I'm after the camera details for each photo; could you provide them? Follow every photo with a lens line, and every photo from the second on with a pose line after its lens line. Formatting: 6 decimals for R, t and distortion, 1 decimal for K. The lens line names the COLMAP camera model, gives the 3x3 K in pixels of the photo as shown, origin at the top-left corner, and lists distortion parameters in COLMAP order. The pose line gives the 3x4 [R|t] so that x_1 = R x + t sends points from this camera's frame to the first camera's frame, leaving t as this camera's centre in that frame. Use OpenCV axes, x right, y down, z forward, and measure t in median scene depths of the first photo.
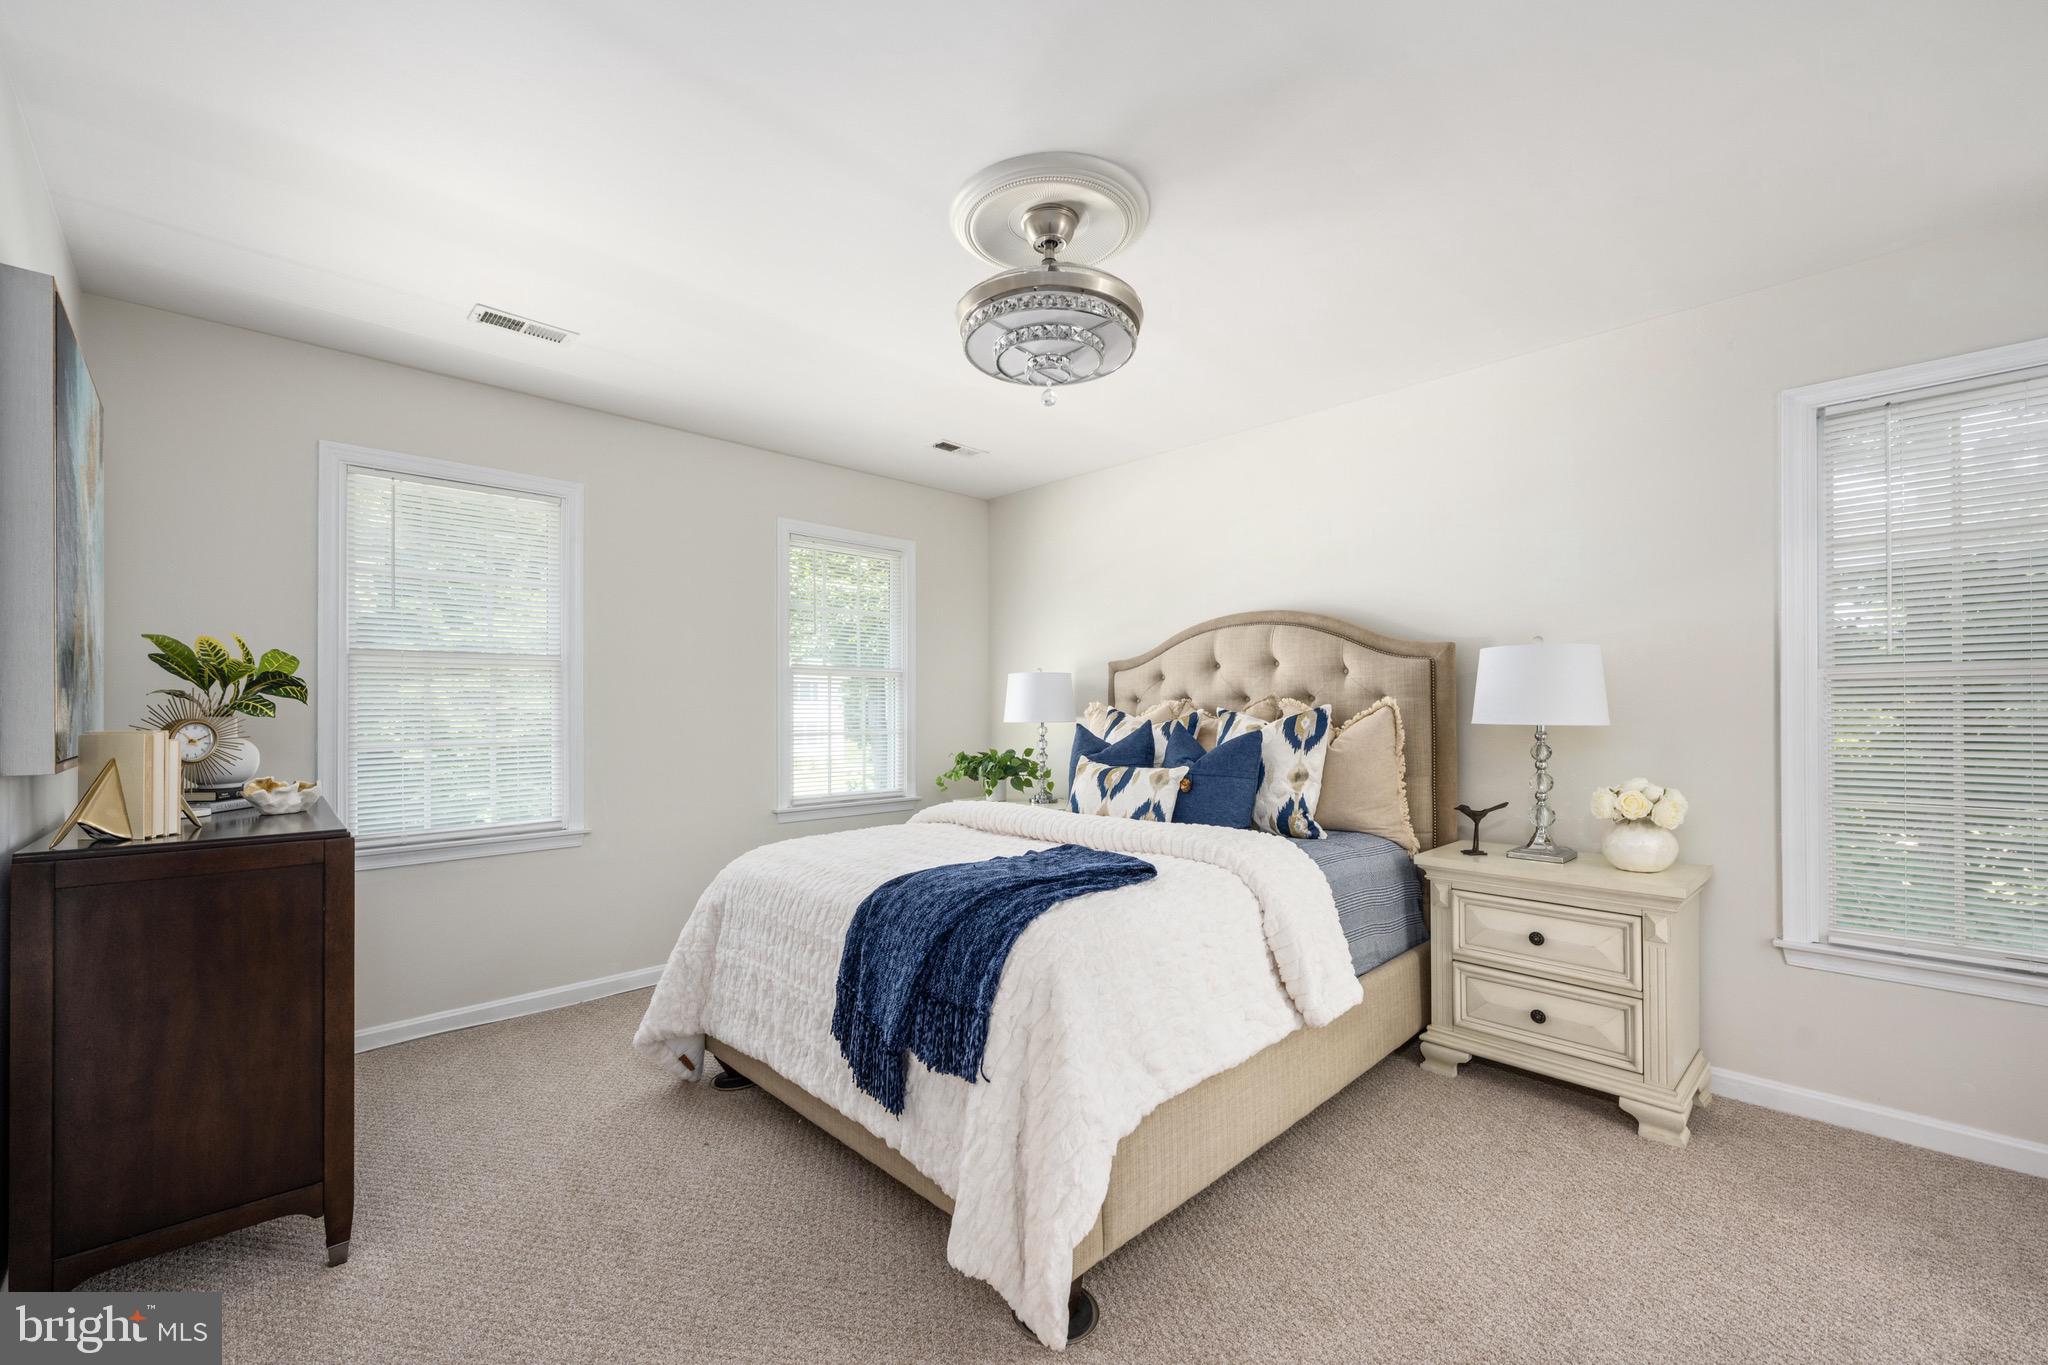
lens RADIAL K [[823.4, 0, 1024.0], [0, 823.4, 682.5], [0, 0, 1]] dist [0.001743, -0.000013]
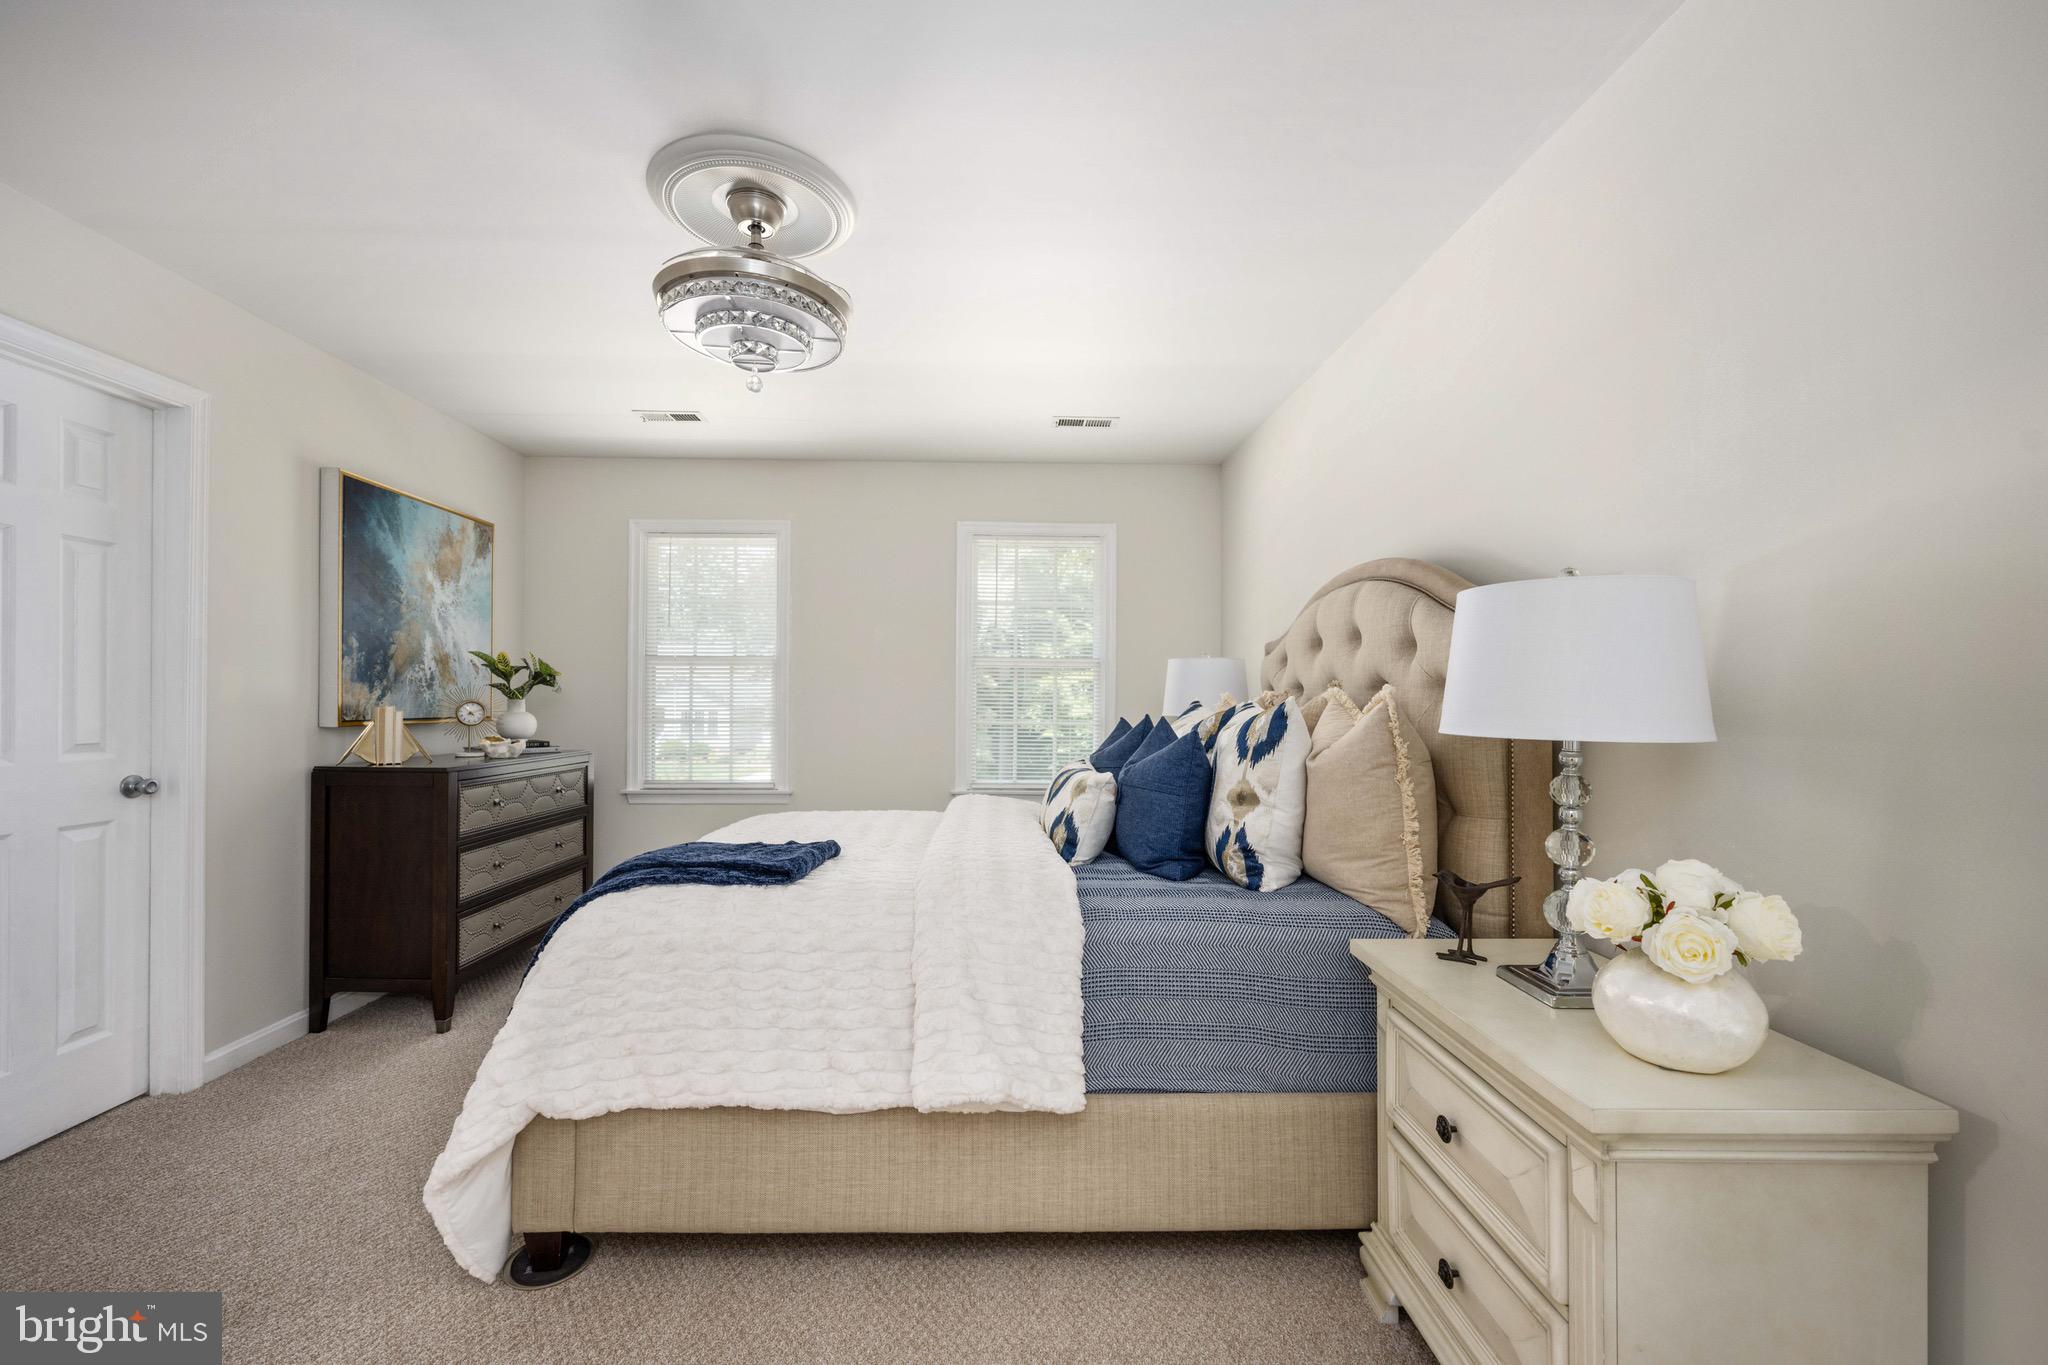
lens RADIAL K [[822.6, 0, 1025.9], [0, 822.6, 676.9], [0, 0, 1]] dist [-0.000955, -0.000128]
pose [[0.730138, -0.010219, -0.683223, 0.686574], [0.013608, 0.999907, -0.000414, 0.008255], [0.683164, -0.008995, 0.730209, 0.362069]]
